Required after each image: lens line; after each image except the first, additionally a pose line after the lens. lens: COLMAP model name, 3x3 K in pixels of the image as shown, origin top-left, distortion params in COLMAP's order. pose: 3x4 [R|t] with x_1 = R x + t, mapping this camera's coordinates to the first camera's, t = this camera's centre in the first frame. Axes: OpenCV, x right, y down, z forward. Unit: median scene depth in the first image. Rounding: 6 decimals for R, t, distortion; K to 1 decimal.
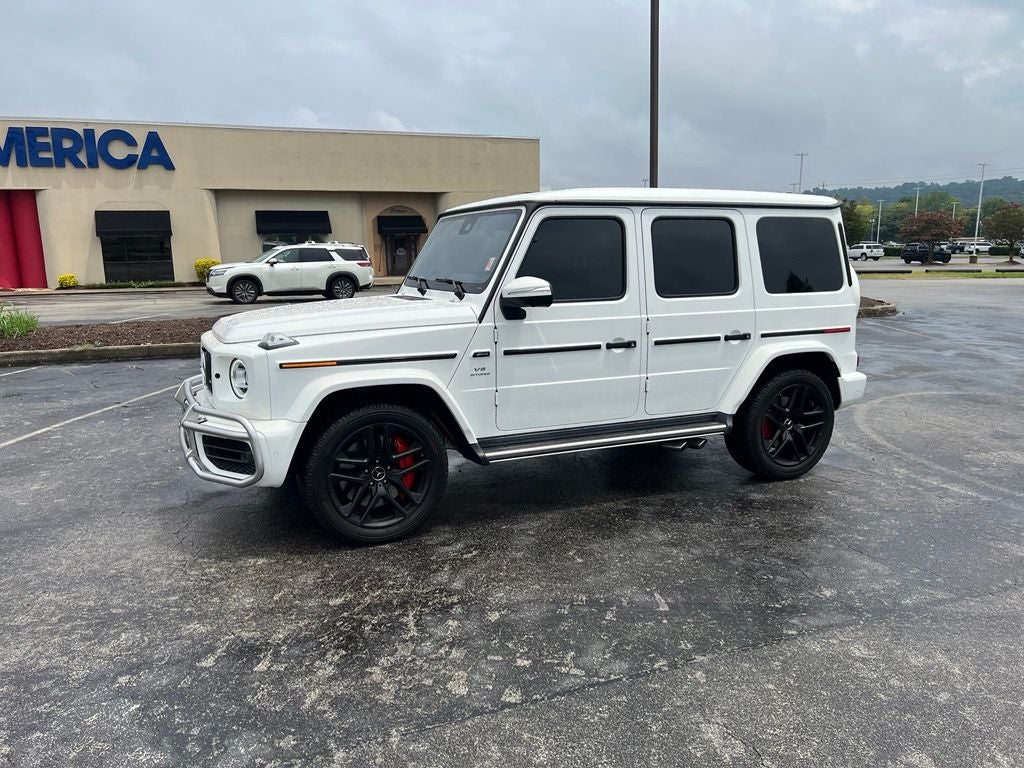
lens RADIAL K [[770.1, 0, 503.8], [0, 770.1, 388.5], [0, 0, 1]] dist [0.056556, -0.068795]
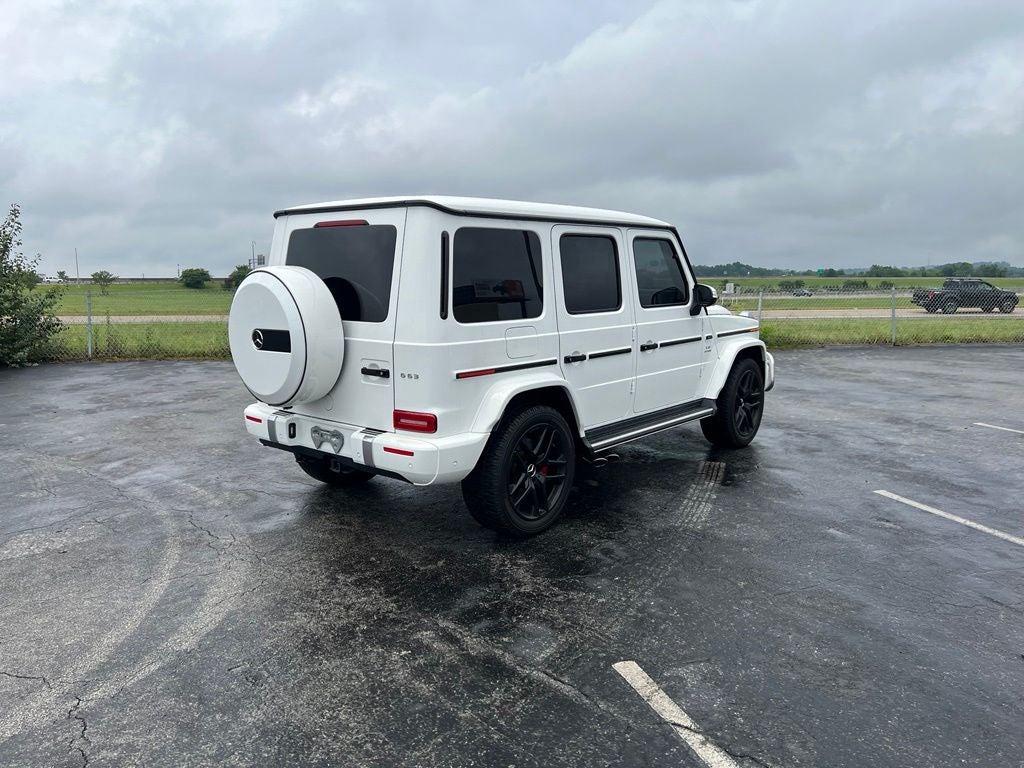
lens RADIAL K [[770.1, 0, 503.8], [0, 770.1, 388.5], [0, 0, 1]] dist [0.056556, -0.068795]
pose [[-0.910196, 0.076395, -0.407072, 0.660799], [-0.060223, 0.947986, 0.312563, -0.398984], [0.409776, 0.309009, -0.858252, 2.234965]]
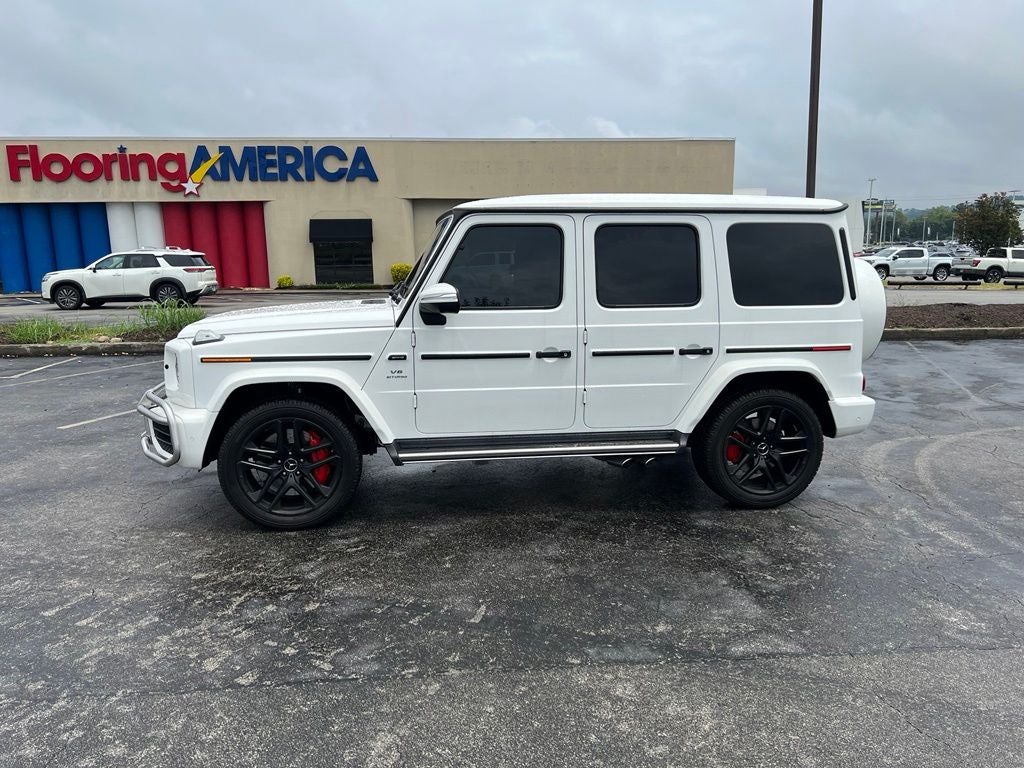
lens RADIAL K [[770.1, 0, 503.8], [0, 770.1, 388.5], [0, 0, 1]] dist [0.056556, -0.068795]
pose [[0.962581, 0.052149, -0.265929, 0.349711], [-0.053975, 0.998542, 0.000442, -0.010094], [0.265564, 0.013928, 0.963993, 0.038444]]
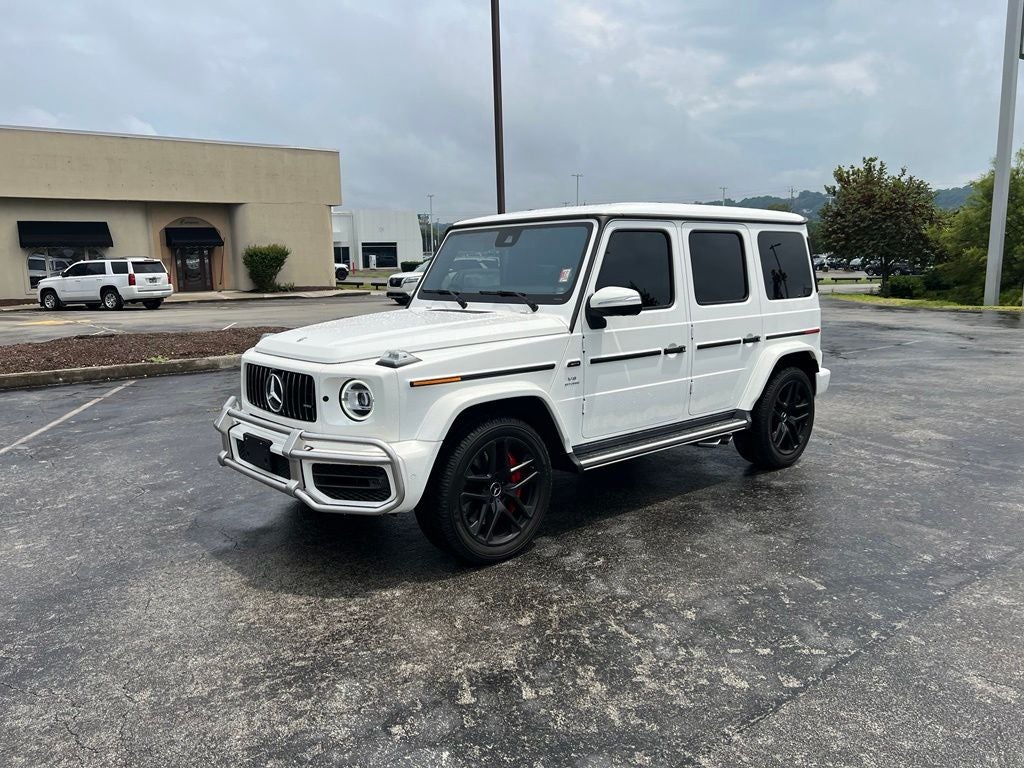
lens RADIAL K [[770.1, 0, 503.8], [0, 770.1, 388.5], [0, 0, 1]] dist [0.056556, -0.068795]
pose [[0.958876, -0.050396, 0.279315, -0.365687], [0.055523, 0.998402, -0.010471, -0.006093], [-0.278341, 0.025549, 0.960142, 0.049379]]
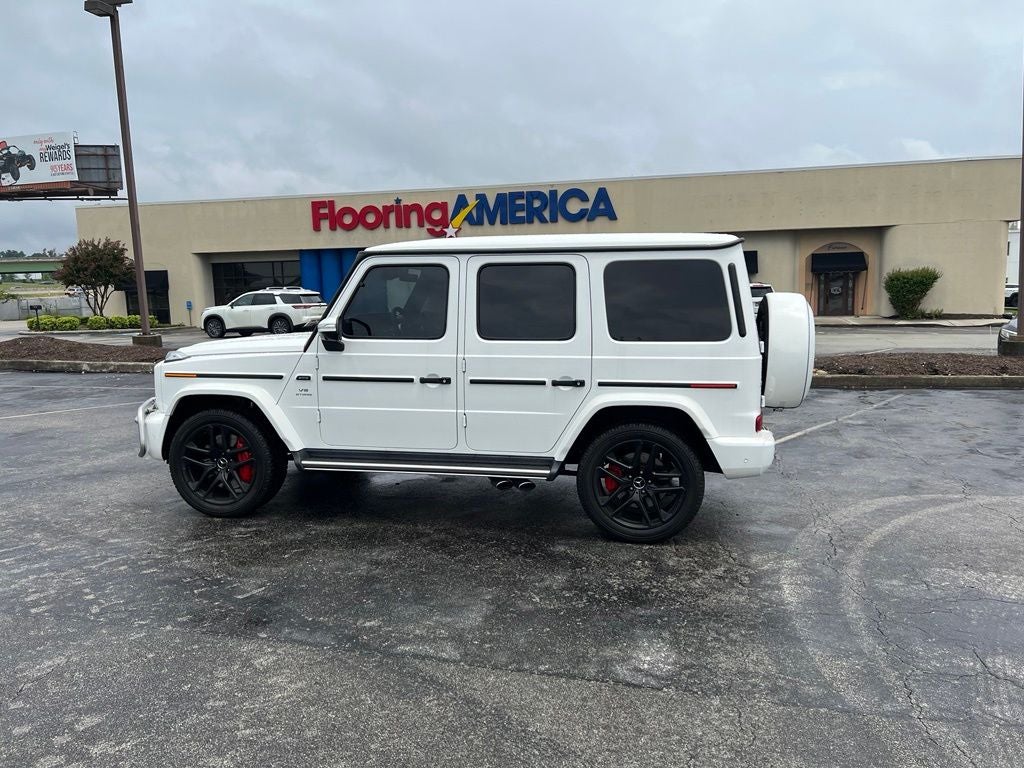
lens RADIAL K [[769.5, 0, 516.3], [0, 769.5, 384.0], [0, 0, 1]] dist [0.061298, -0.073805]
pose [[0.811795, 0.073022, -0.579359, 0.862434], [-0.104982, 0.994235, -0.021787, -0.039806], [0.574429, 0.078509, 0.814781, 0.181368]]
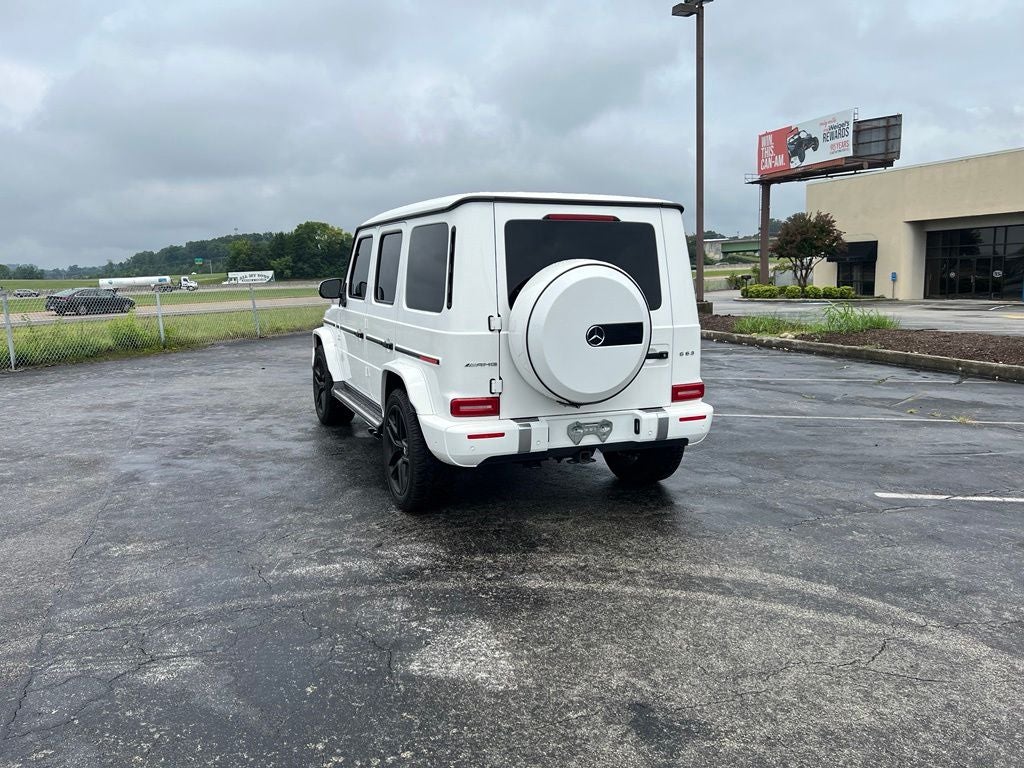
lens RADIAL K [[770.1, 0, 503.8], [0, 770.1, 388.5], [0, 0, 1]] dist [0.056556, -0.068795]
pose [[-0.034105, 0.162420, -0.986132, 1.411111], [-0.172520, 0.970937, 0.165884, -0.221786], [0.984415, 0.175785, -0.005093, 1.242175]]
